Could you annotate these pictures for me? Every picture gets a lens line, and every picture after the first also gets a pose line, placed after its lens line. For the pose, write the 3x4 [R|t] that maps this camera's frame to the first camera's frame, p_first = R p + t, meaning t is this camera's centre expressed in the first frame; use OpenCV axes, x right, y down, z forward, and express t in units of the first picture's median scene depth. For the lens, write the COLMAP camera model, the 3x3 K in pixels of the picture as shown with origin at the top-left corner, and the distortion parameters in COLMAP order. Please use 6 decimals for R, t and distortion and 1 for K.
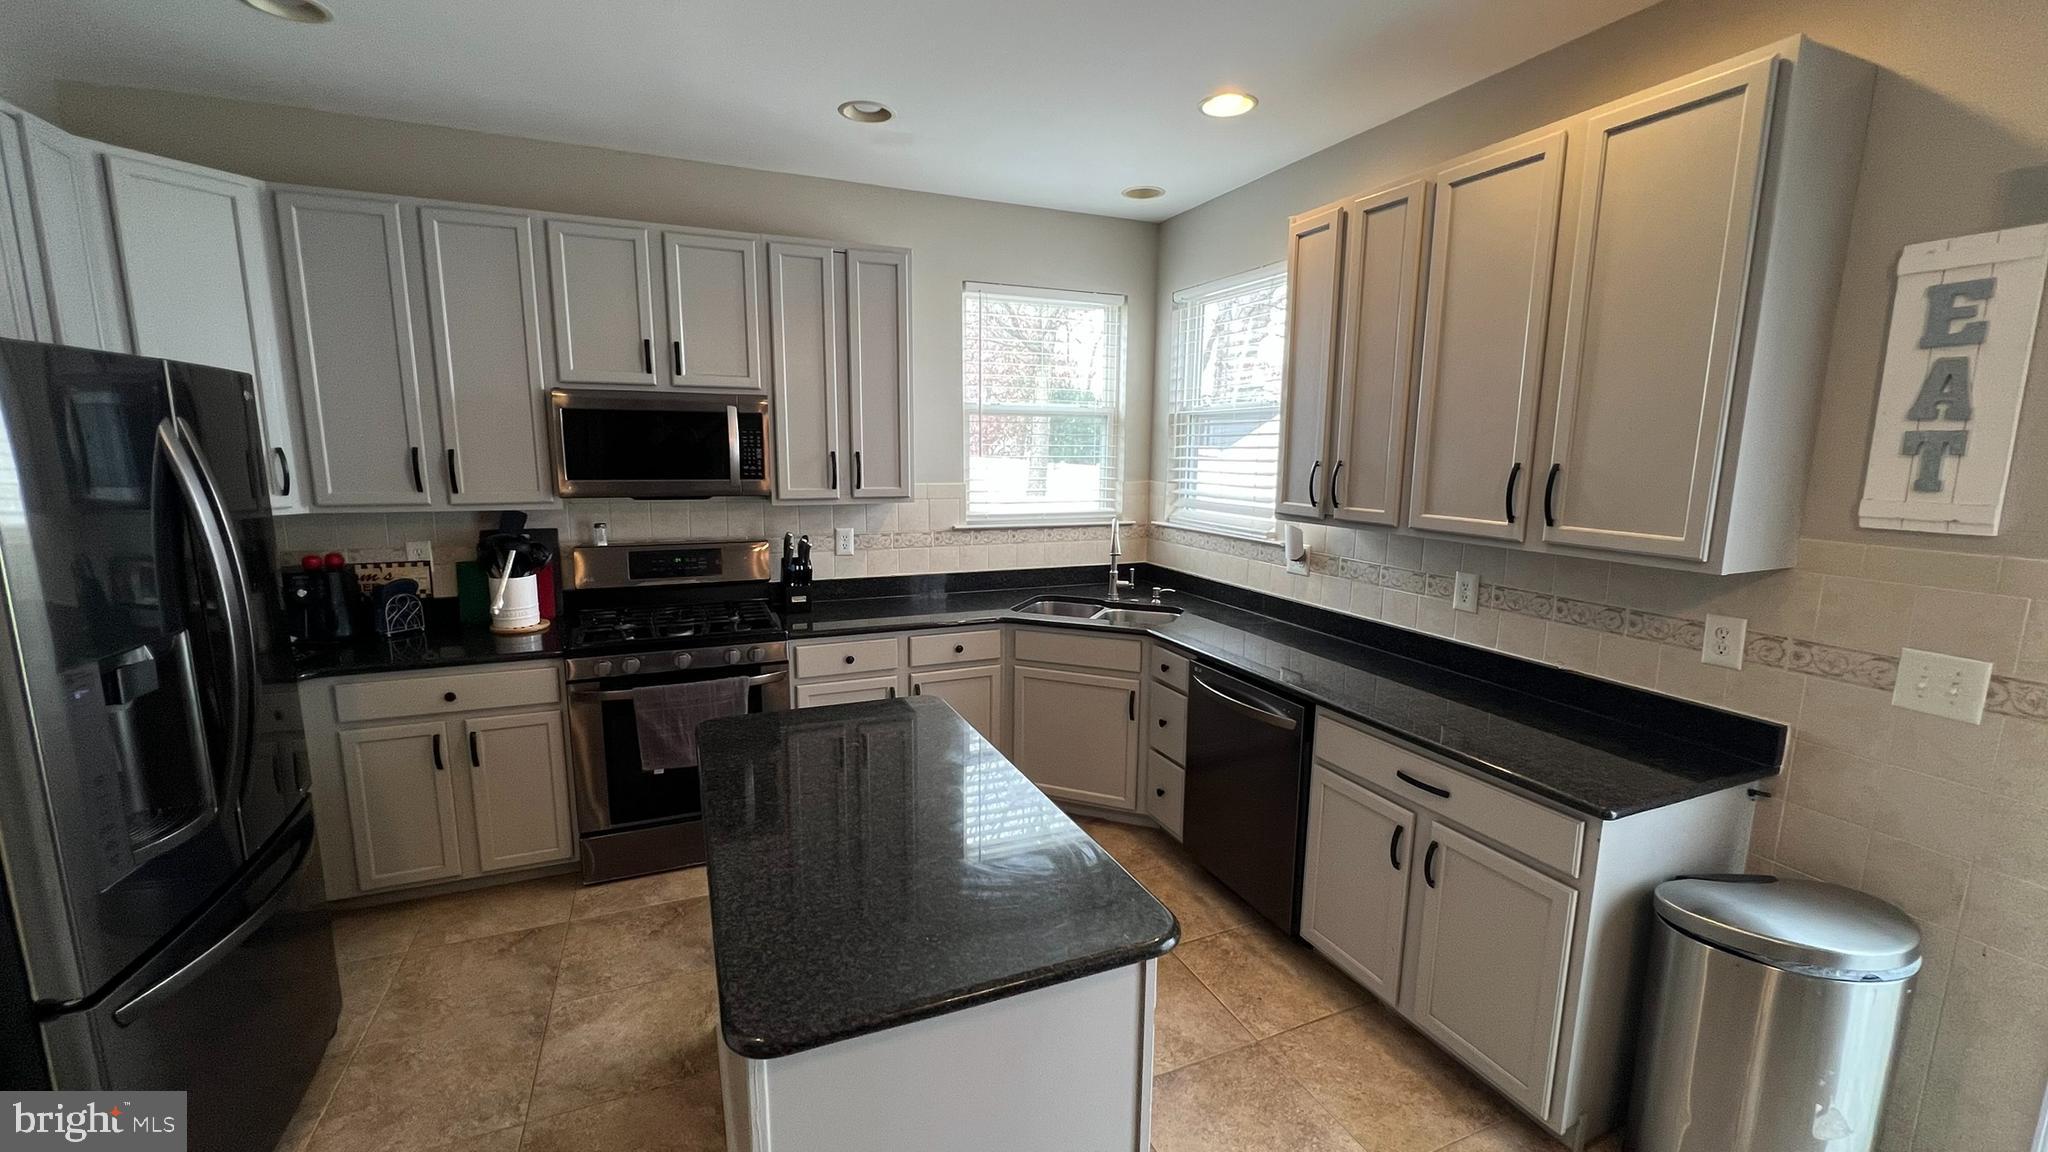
lens RADIAL K [[816.9, 0, 1025.3], [0, 816.9, 579.8], [0, 0, 1]] dist [-0.000412, -0.000555]
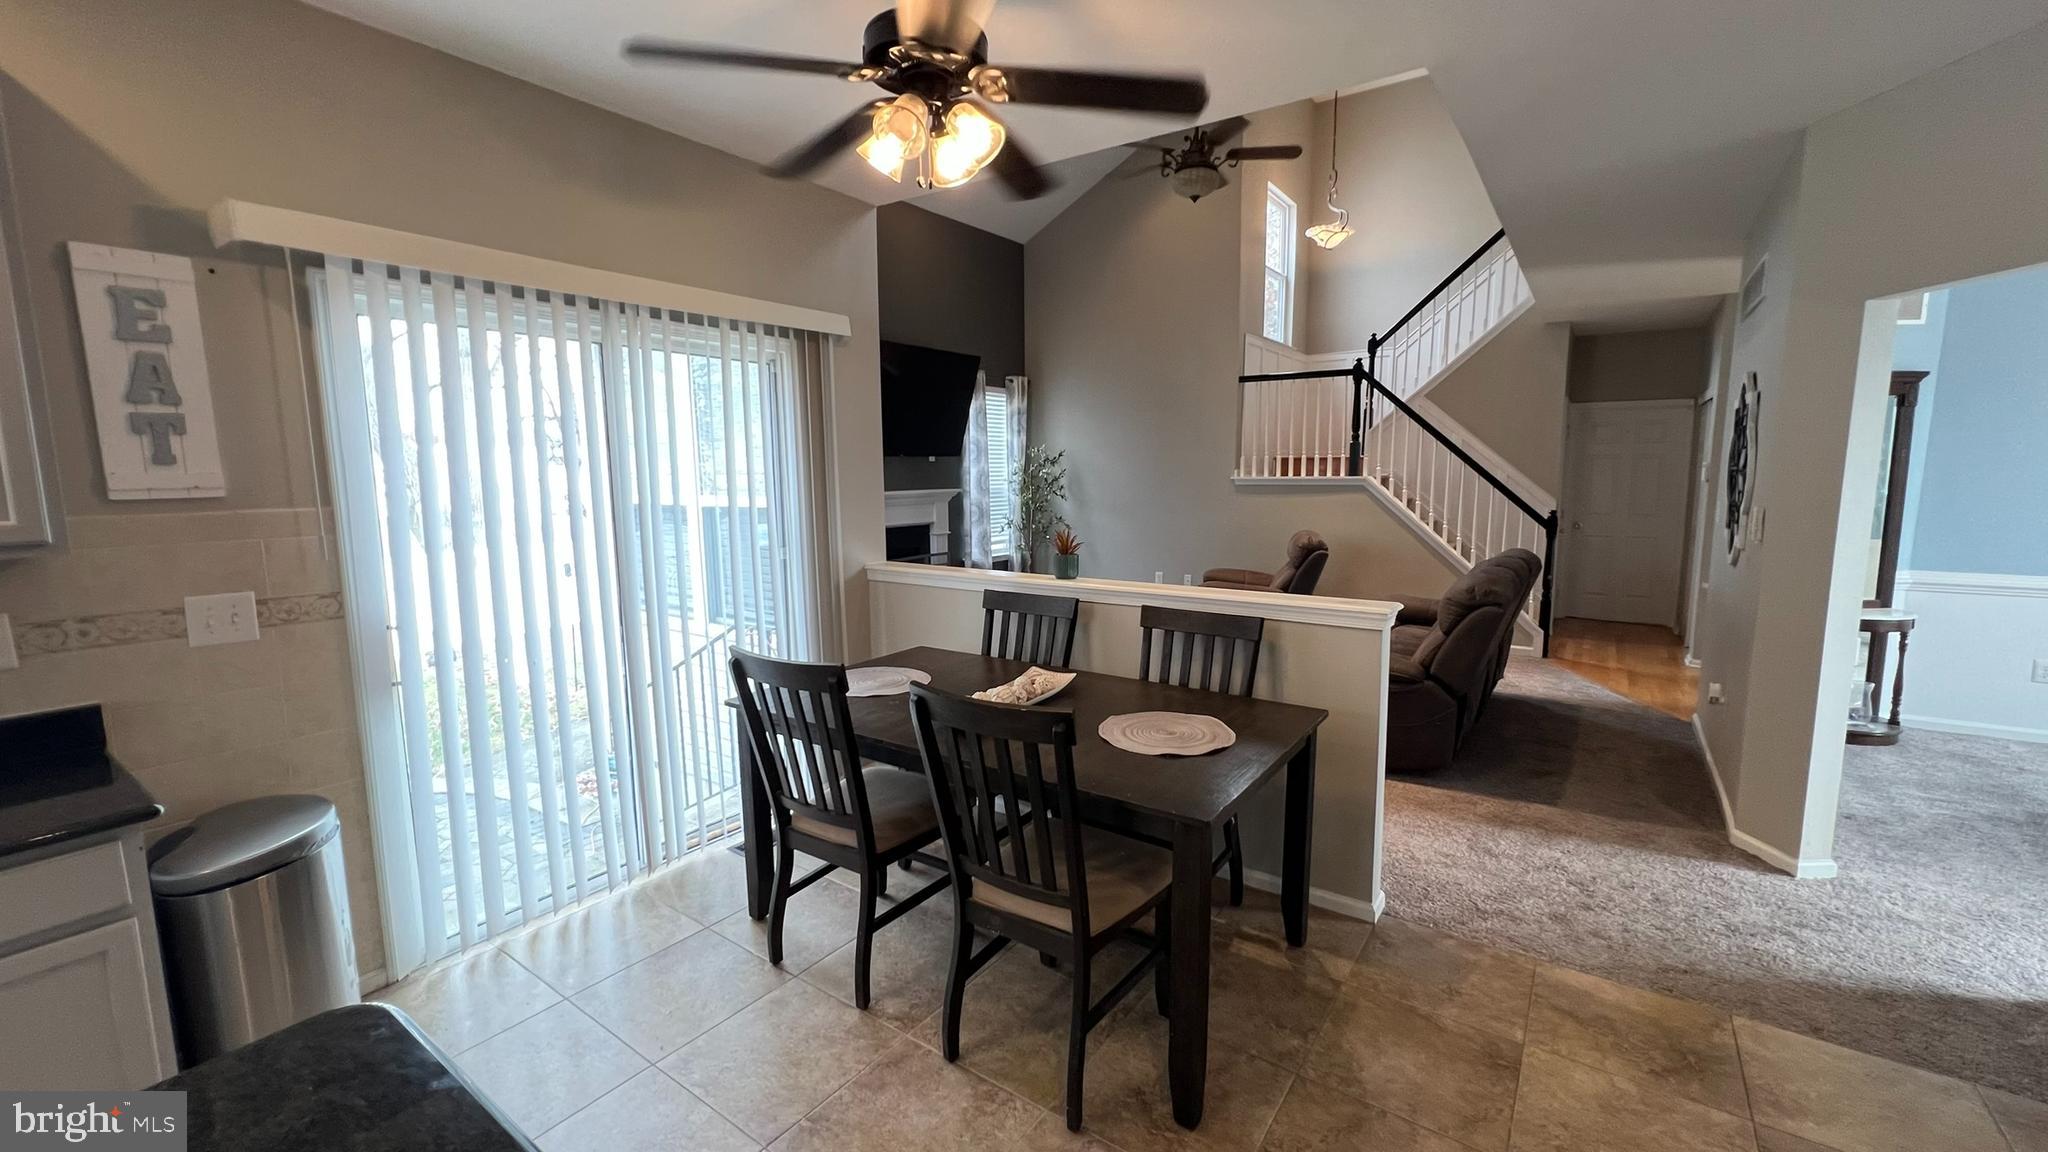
lens RADIAL K [[816.9, 0, 1027.5], [0, 816.9, 579.7], [0, 0, 1]] dist [-0.000412, -0.000555]
pose [[-0.524934, -0.117667, 0.842970, -0.343615], [0.146060, 0.963253, 0.225412, -0.018402], [-0.838517, 0.241450, -0.488458, 0.338640]]
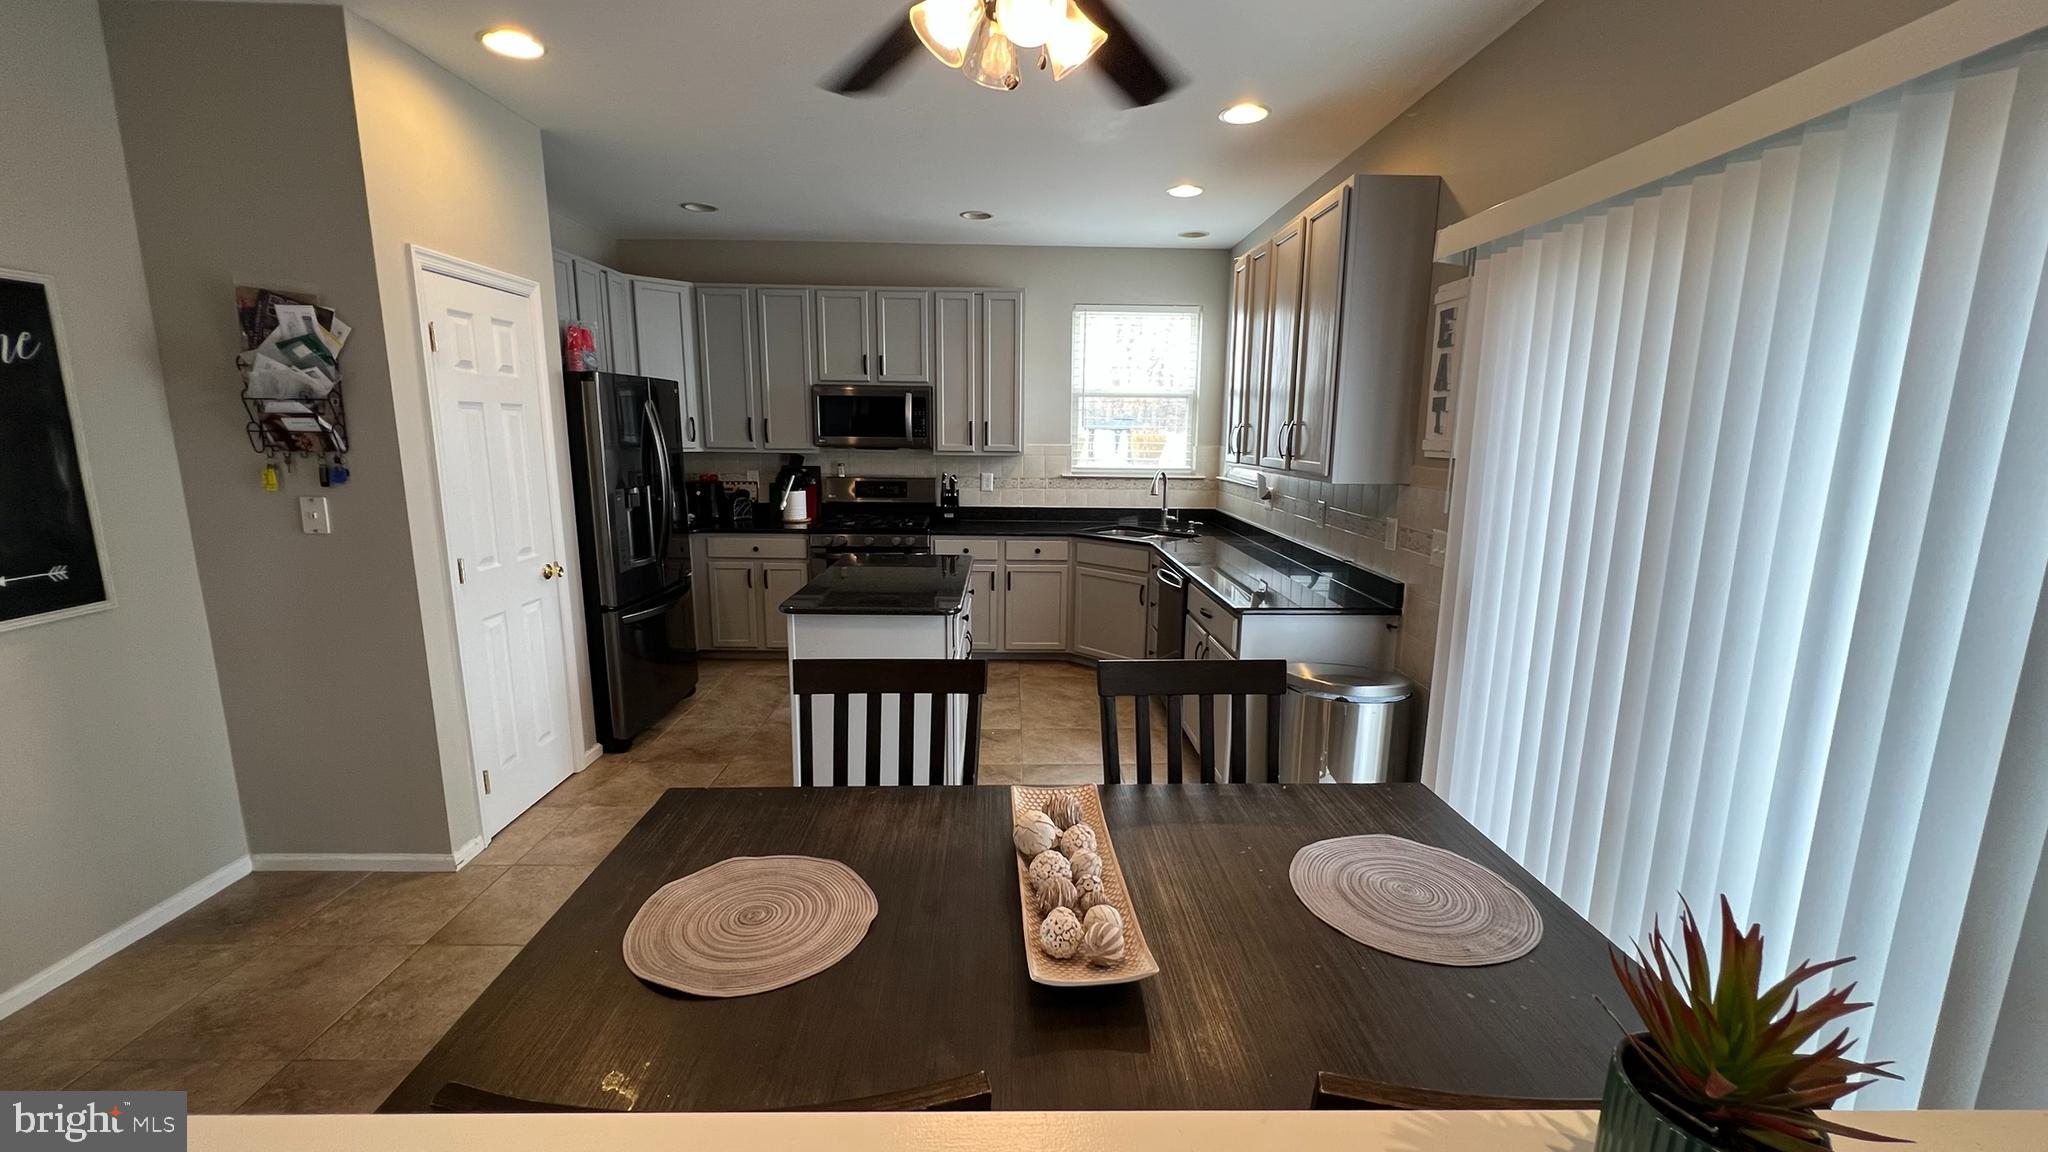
lens RADIAL K [[816.9, 0, 1026.9], [0, 816.9, 580.6], [0, 0, 1]] dist [-0.000412, -0.000555]
pose [[0.927436, 0.069951, -0.367382, 0.573269], [-0.063737, 0.997544, 0.029036, 0.119785], [0.368511, -0.003513, 0.929617, -0.524600]]
